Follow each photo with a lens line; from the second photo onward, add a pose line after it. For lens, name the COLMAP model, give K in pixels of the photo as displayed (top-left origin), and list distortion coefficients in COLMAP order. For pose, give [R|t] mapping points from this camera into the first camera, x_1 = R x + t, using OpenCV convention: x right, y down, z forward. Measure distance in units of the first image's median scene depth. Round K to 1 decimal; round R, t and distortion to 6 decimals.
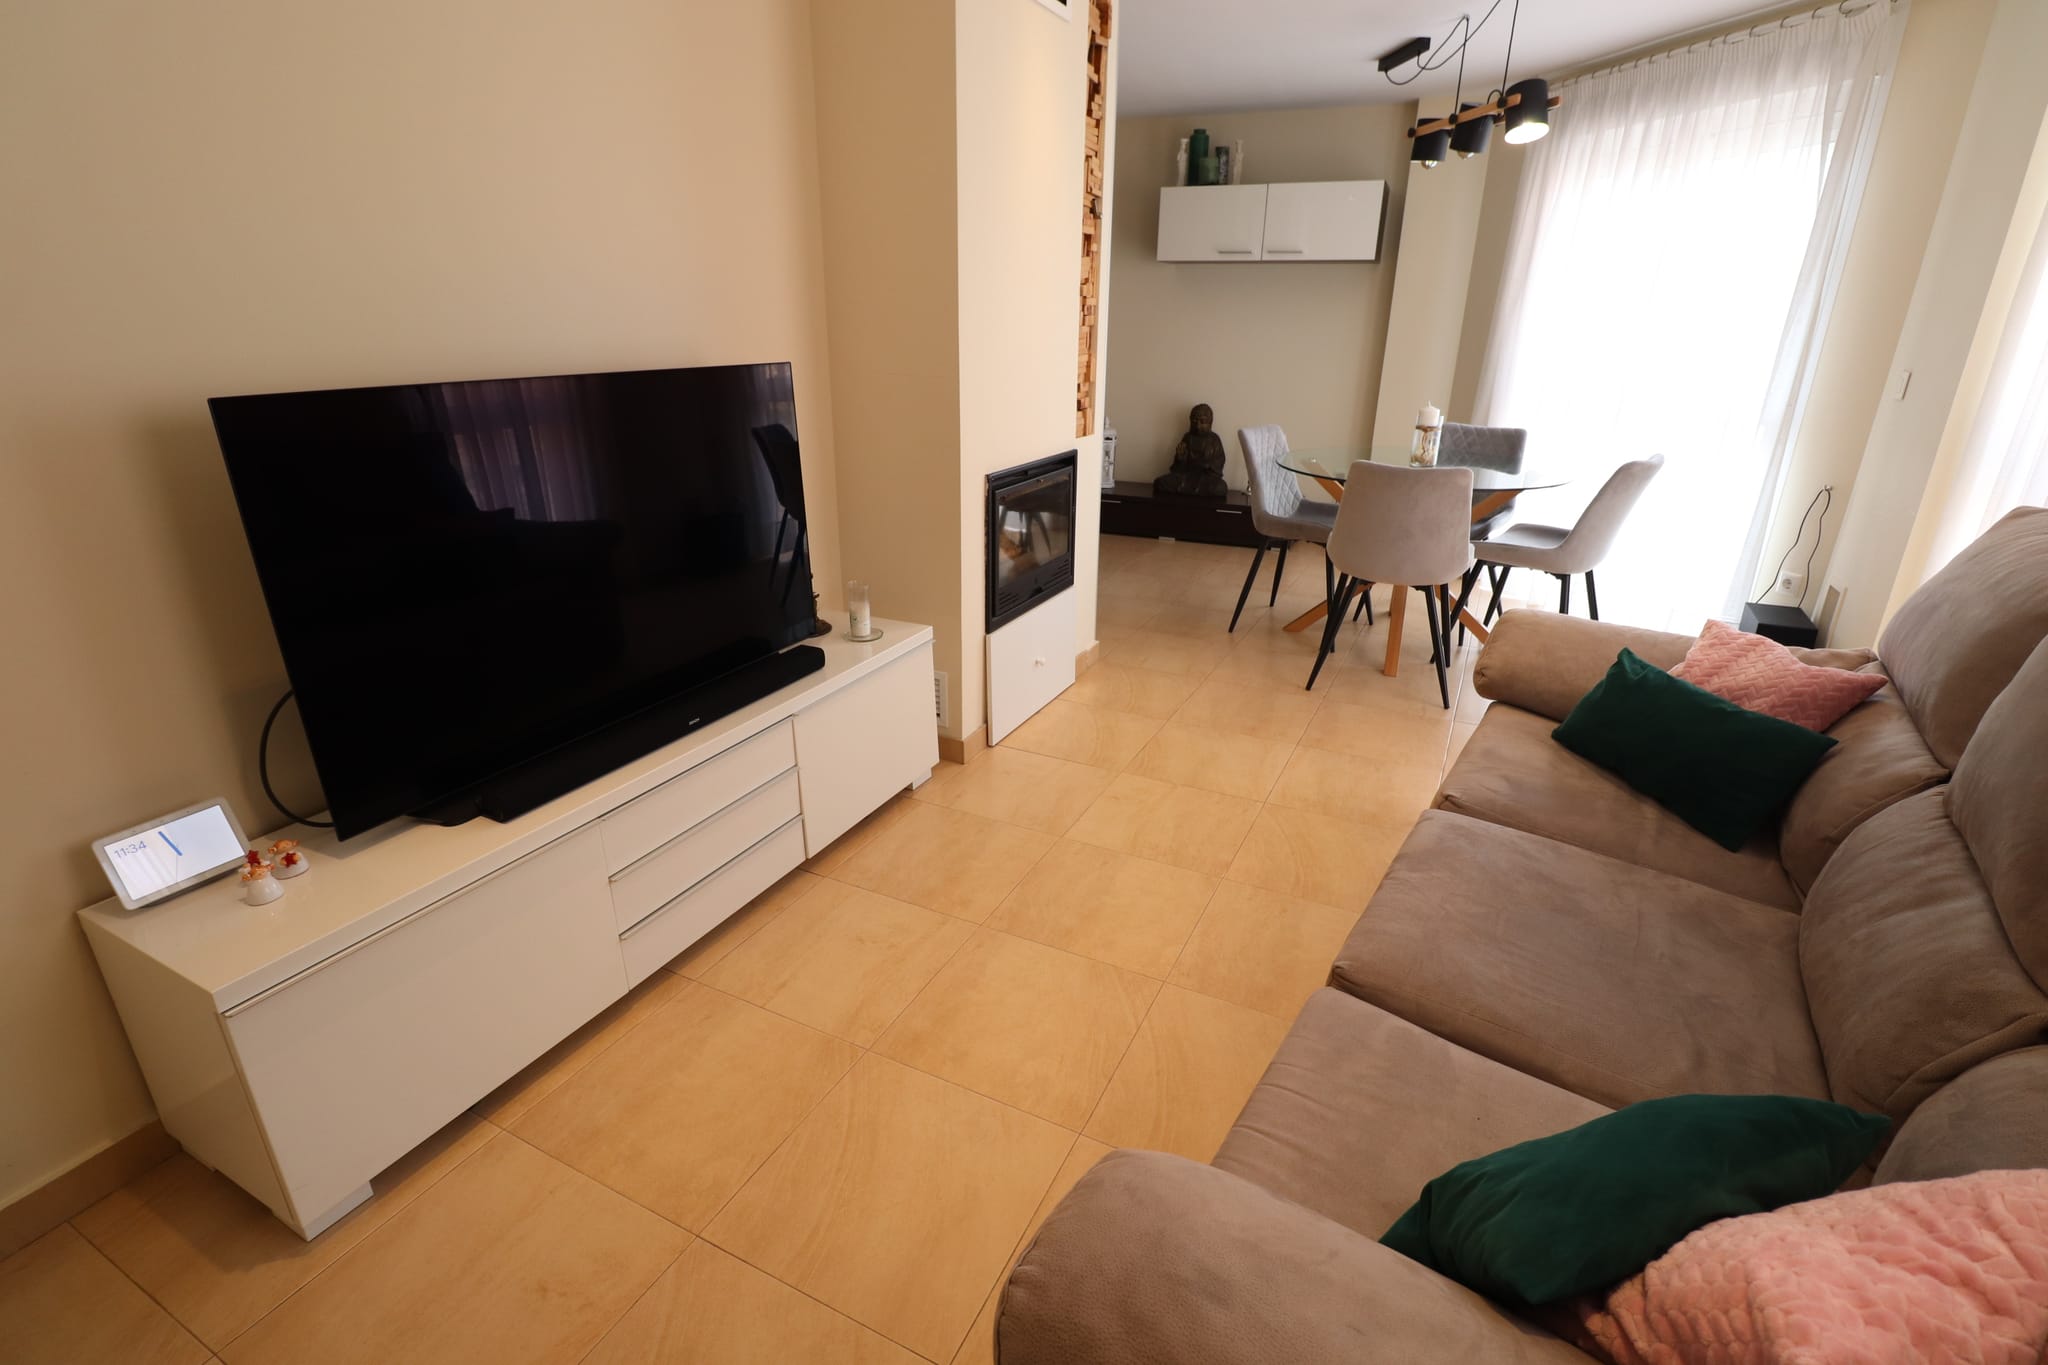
lens RADIAL K [[959.6, 0, 1037.4], [0, 959.6, 677.5], [0, 0, 1]] dist [-0.007505, -0.010032]
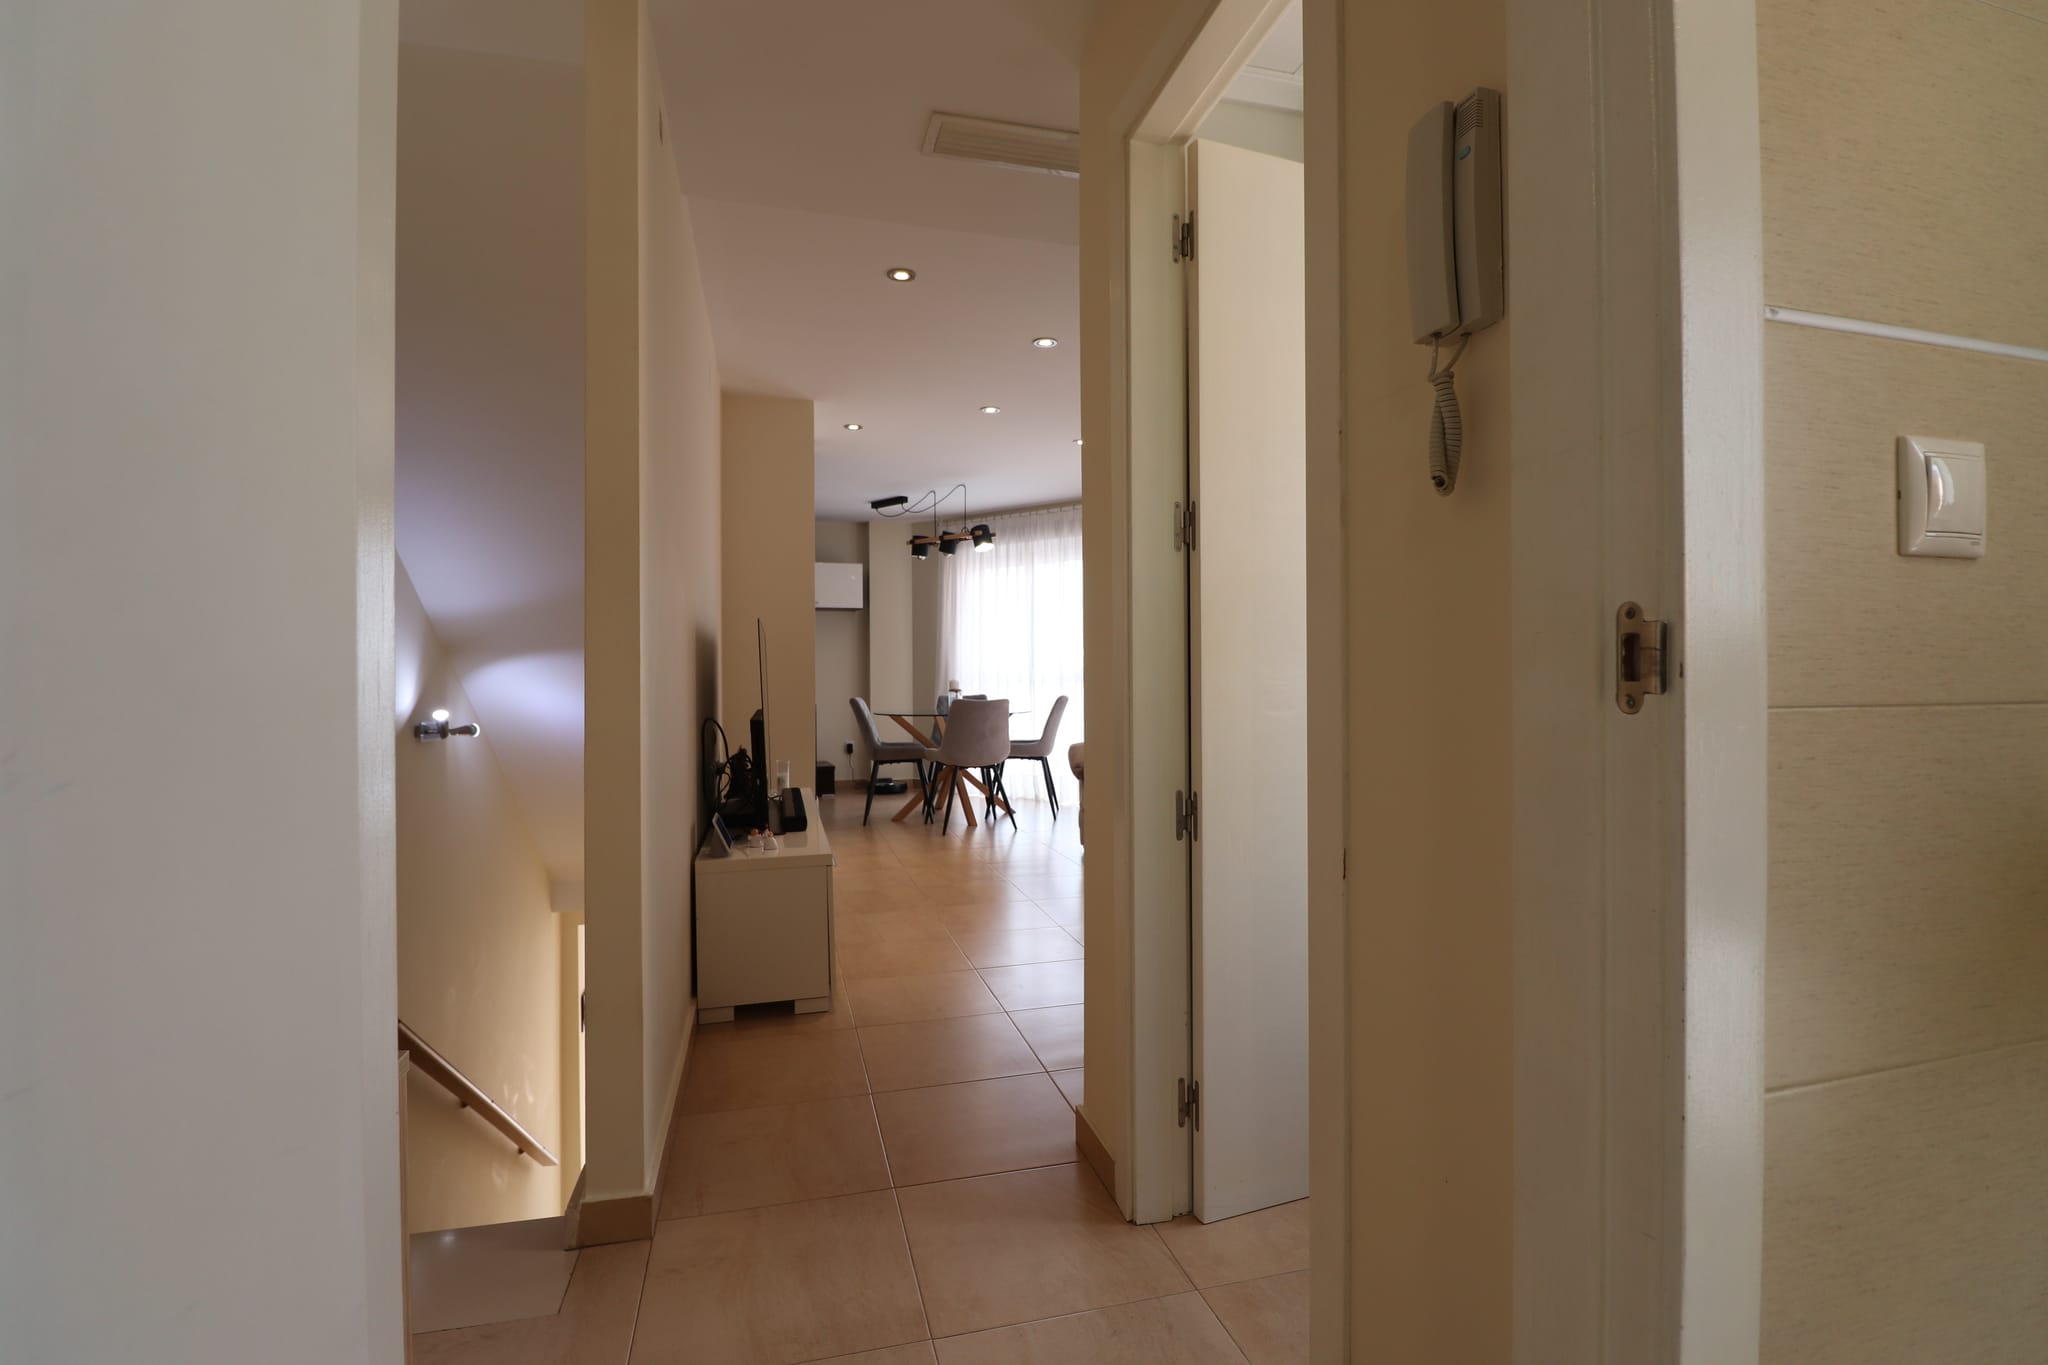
lens RADIAL K [[959.6, 0, 1015.5], [0, 959.6, 688.5], [0, 0, 1]] dist [-0.007505, -0.010032]
pose [[0.752727, -0.021419, 0.657984, -0.612401], [0.250543, 0.933582, -0.256228, 0.197851], [-0.608794, 0.357723, 0.708099, -0.302572]]
